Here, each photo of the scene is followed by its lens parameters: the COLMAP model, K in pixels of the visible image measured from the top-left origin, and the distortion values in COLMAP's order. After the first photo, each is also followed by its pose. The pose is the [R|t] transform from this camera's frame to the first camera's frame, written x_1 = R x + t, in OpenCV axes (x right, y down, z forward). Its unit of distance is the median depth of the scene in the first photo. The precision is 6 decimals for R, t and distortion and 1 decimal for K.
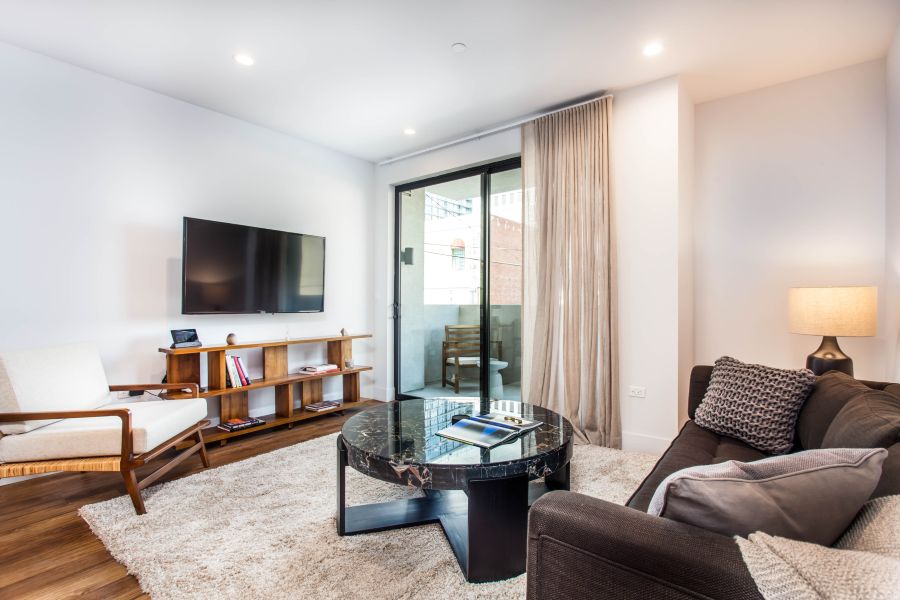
lens RADIAL K [[427.0, 0, 449.5], [0, 427.0, 300.4], [0, 0, 1]] dist [0.003666, 0.001460]
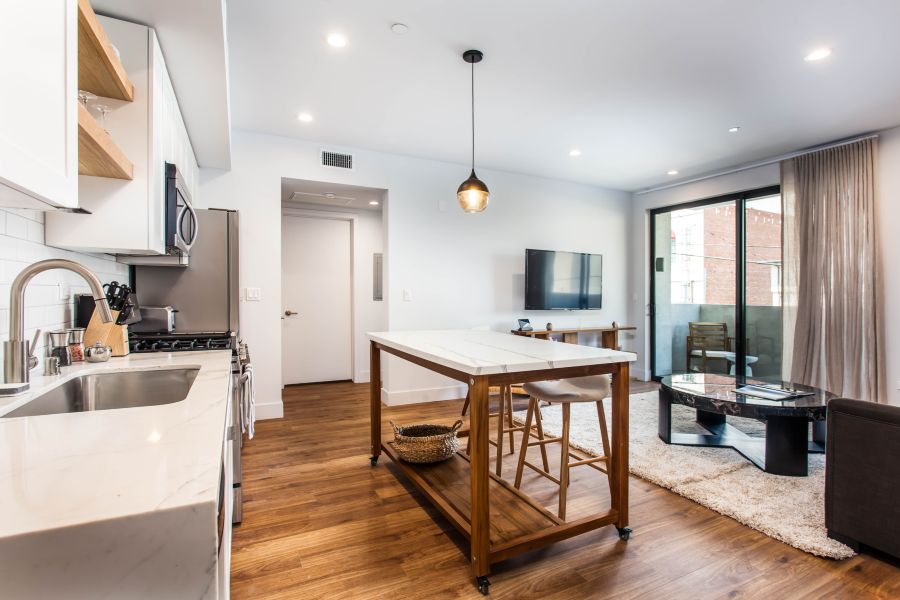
lens RADIAL K [[427.0, 0, 448.3], [0, 427.0, 290.6], [0, 0, 1]] dist [0.003666, 0.001460]
pose [[0.898771, -0.001322, -0.438417, -0.121139], [-0.002333, 0.999967, -0.007799, -0.020589], [0.438413, 0.008032, 0.898738, -0.422740]]
